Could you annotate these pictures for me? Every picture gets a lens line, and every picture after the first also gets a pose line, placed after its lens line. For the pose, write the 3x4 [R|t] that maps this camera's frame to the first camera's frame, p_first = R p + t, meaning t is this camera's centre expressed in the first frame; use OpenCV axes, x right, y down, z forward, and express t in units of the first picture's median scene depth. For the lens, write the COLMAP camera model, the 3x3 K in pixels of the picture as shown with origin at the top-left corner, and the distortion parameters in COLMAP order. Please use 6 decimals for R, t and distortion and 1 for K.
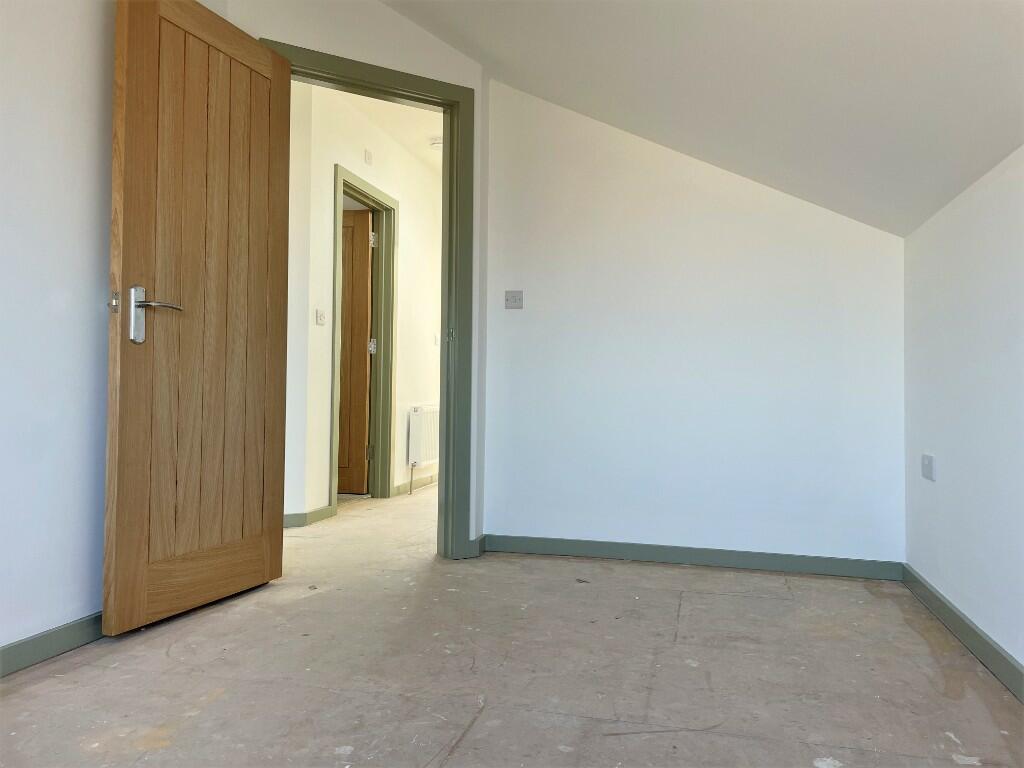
lens RADIAL K [[772.2, 0, 512.3], [0, 772.2, 383.4], [0, 0, 1]] dist [0.058179, -0.054206]
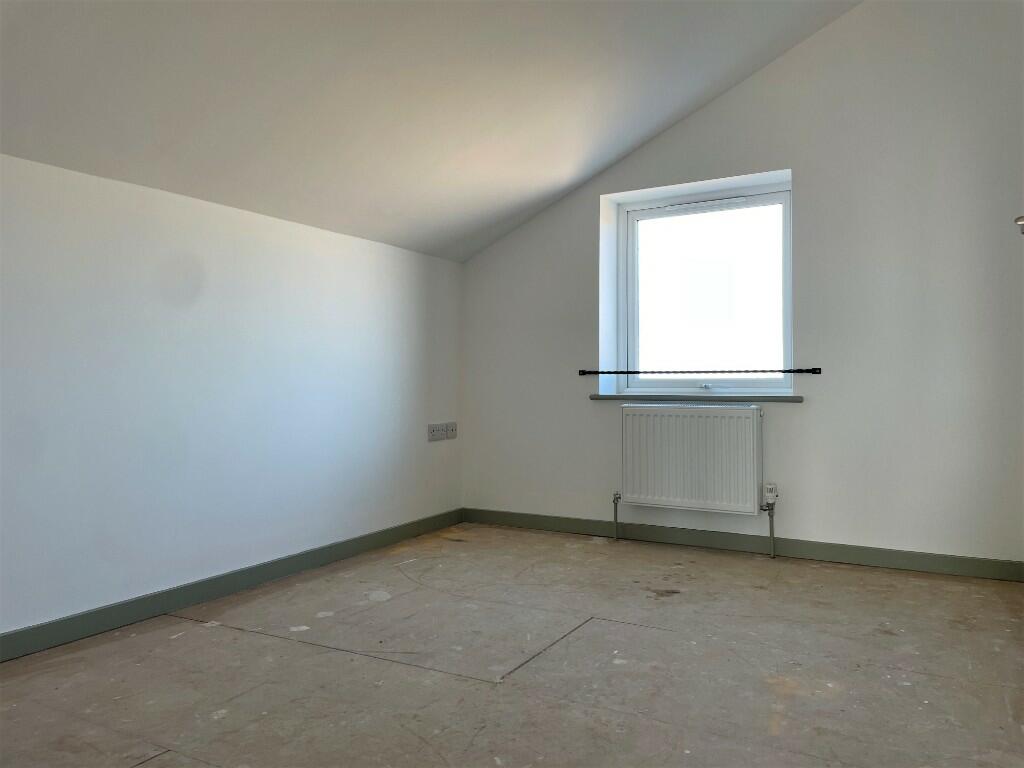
lens RADIAL K [[772.2, 0, 504.3], [0, 772.2, 380.6], [0, 0, 1]] dist [0.058179, -0.054206]
pose [[-0.962384, -0.007613, 0.271587, -0.319210], [-0.010116, 0.999918, -0.007818, 0.009646], [-0.271505, -0.010271, -0.962382, 1.944489]]
